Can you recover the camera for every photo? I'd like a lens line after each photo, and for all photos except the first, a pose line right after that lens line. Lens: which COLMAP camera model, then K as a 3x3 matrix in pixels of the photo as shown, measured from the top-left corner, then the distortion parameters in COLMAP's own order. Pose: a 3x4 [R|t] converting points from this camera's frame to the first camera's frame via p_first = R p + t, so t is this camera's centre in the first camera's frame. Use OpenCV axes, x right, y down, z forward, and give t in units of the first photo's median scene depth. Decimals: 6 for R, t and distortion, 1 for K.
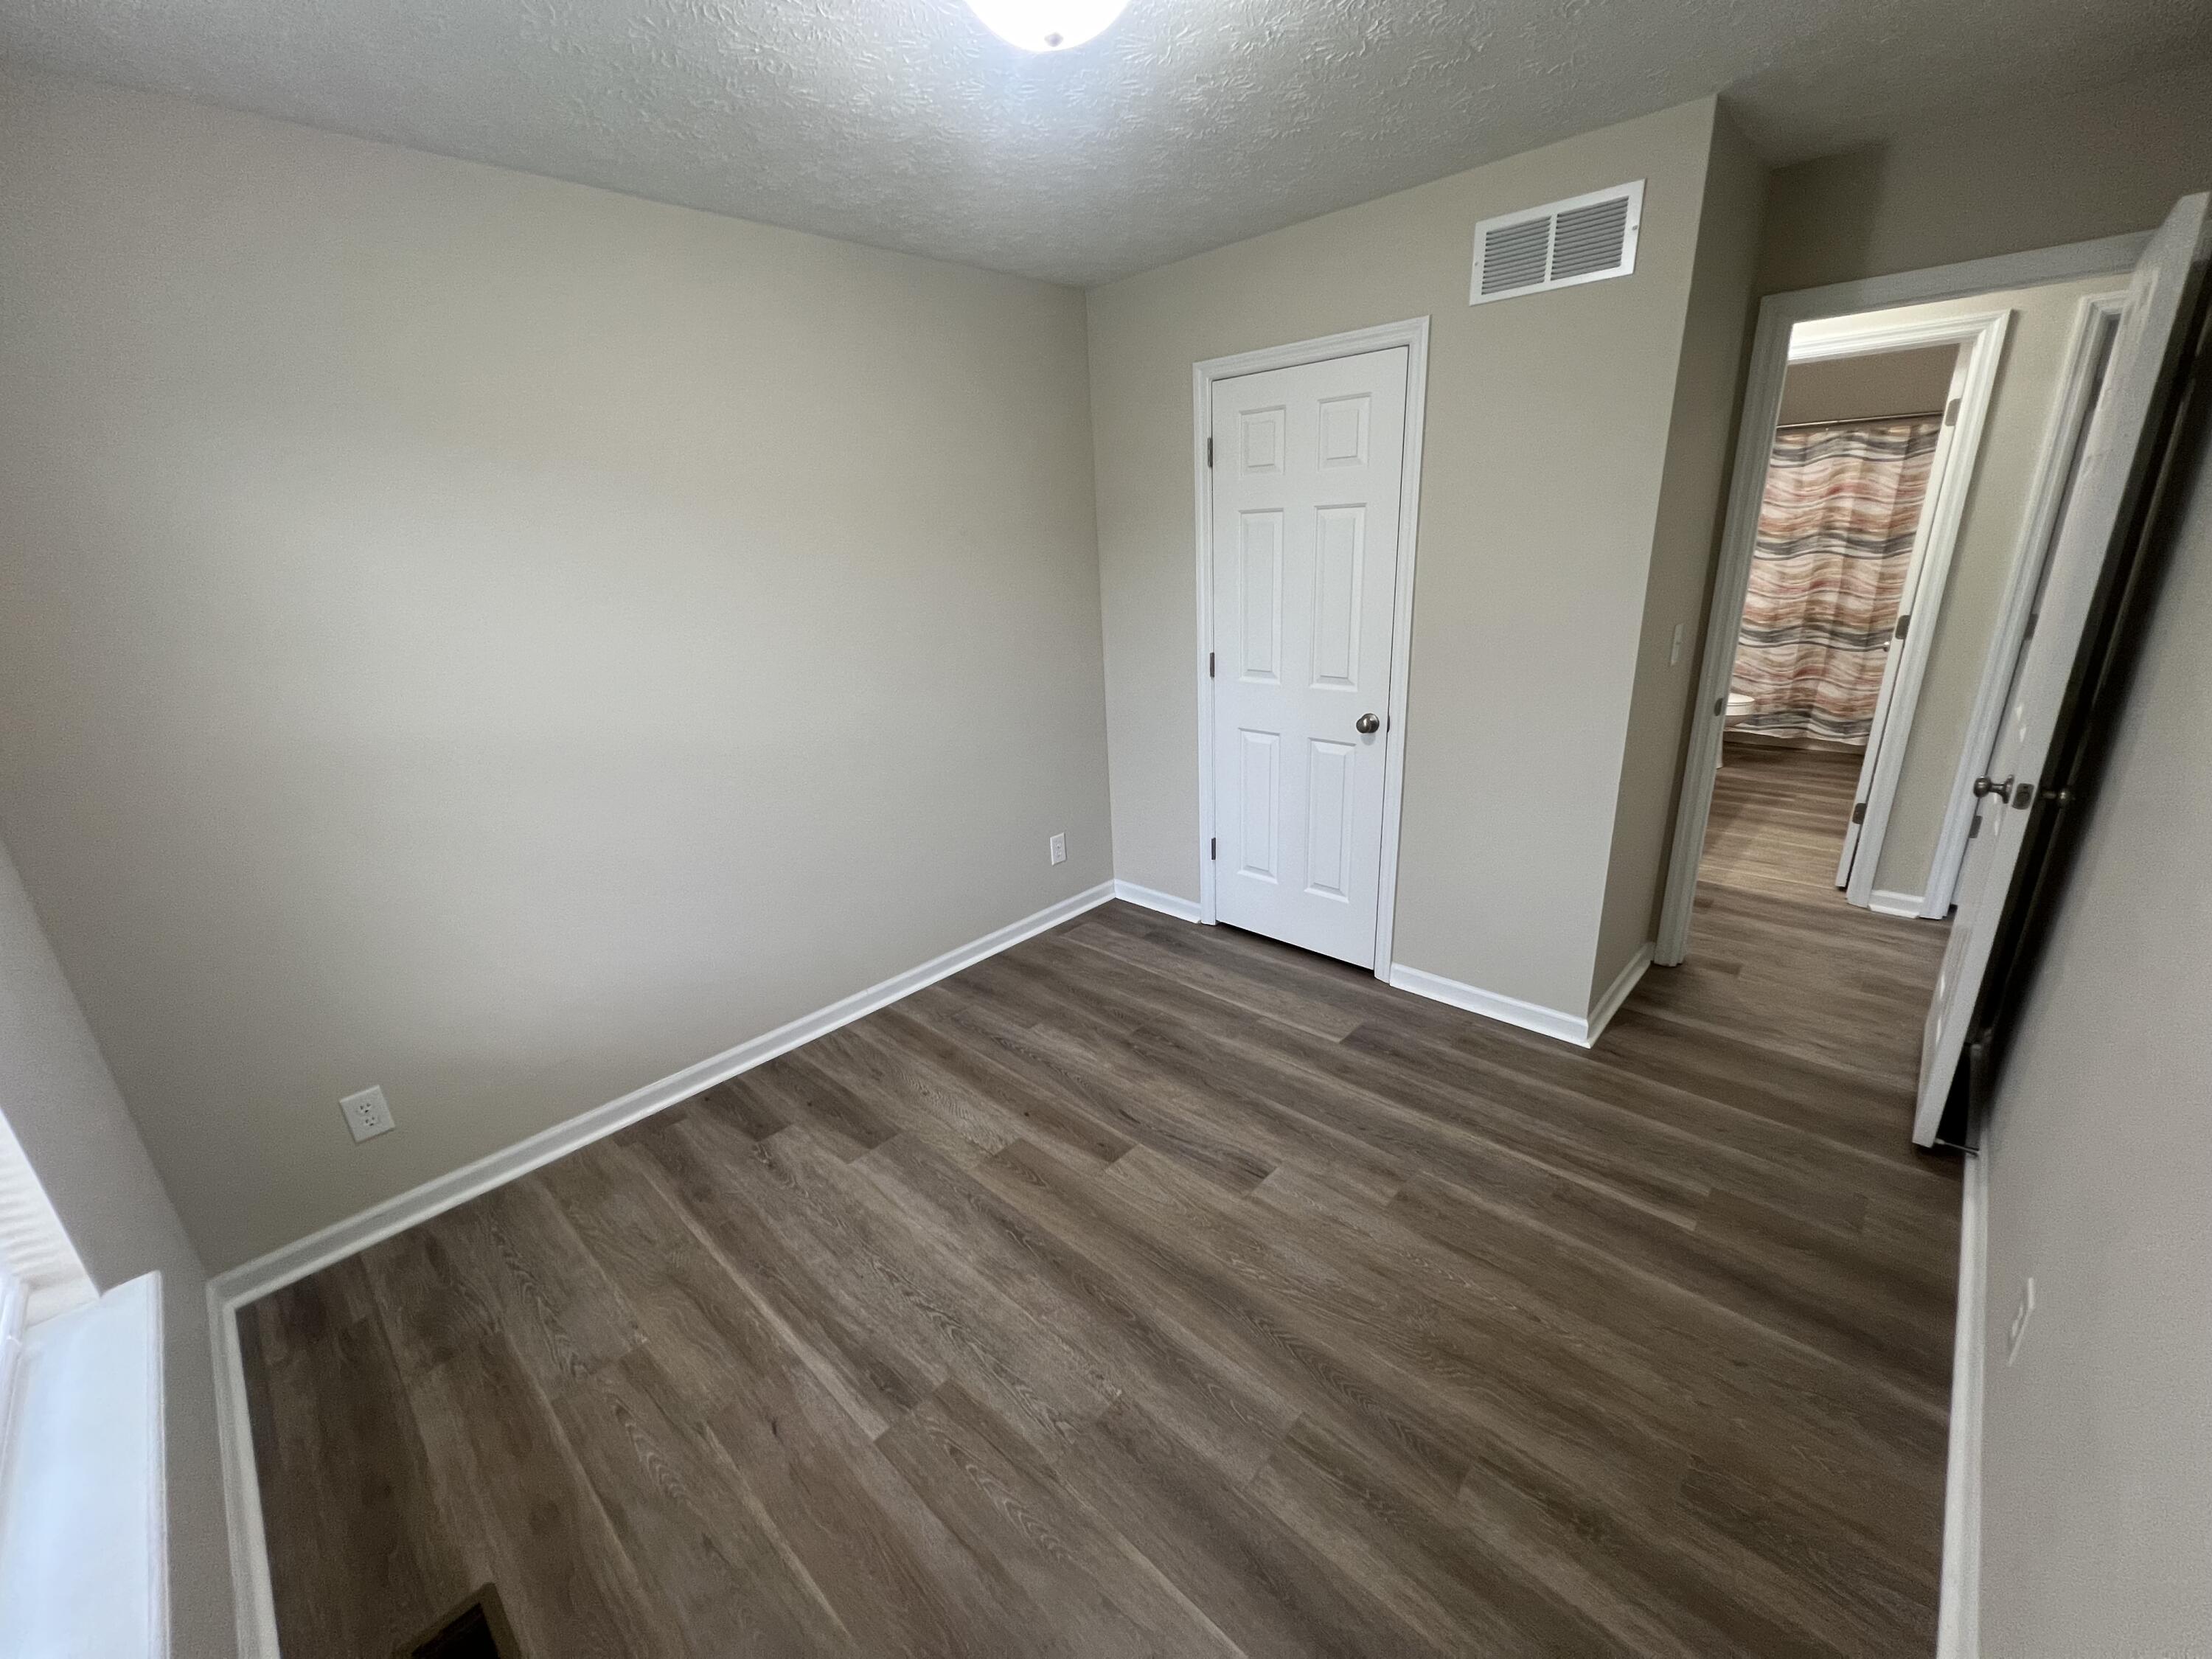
lens RADIAL K [[883.1, 0, 1106.9], [0, 883.1, 828.0], [0, 0, 1]] dist [-0.000020, 0.000348]
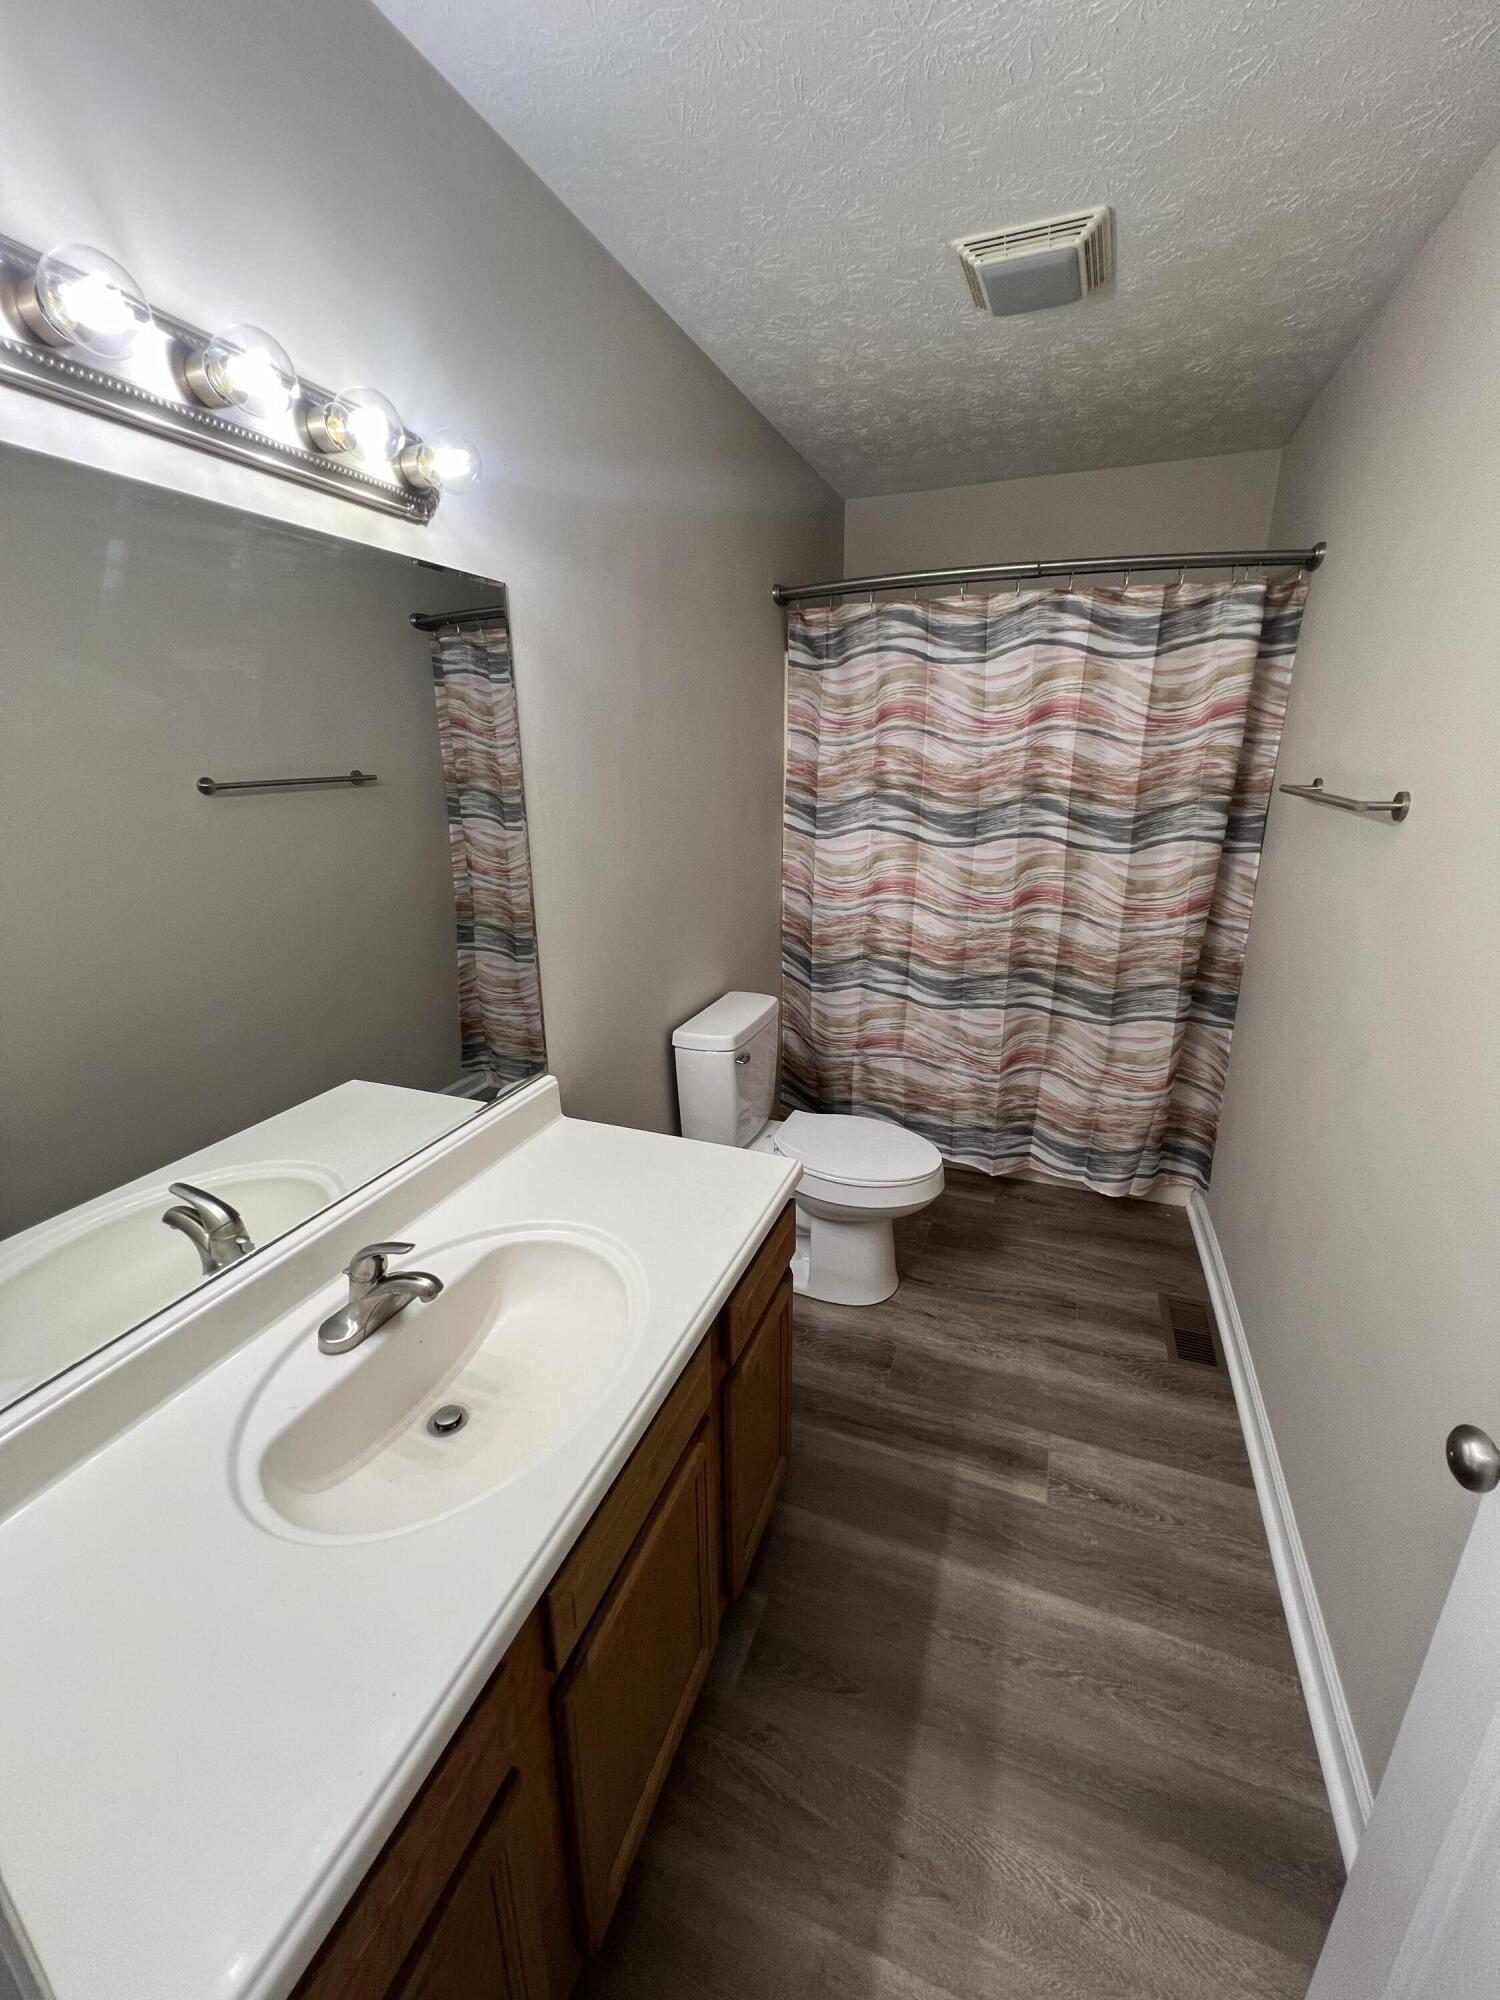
lens RADIAL K [[798.5, 0, 748.8], [0, 798.5, 997.0], [0, 0, 1]] dist [-0.000020, 0.000348]
pose [[0.927036, -0.075209, 0.367352, 0.491323], [0.084502, 0.996380, -0.009254, -0.231364], [-0.365326, 0.039621, 0.930036, 0.643743]]
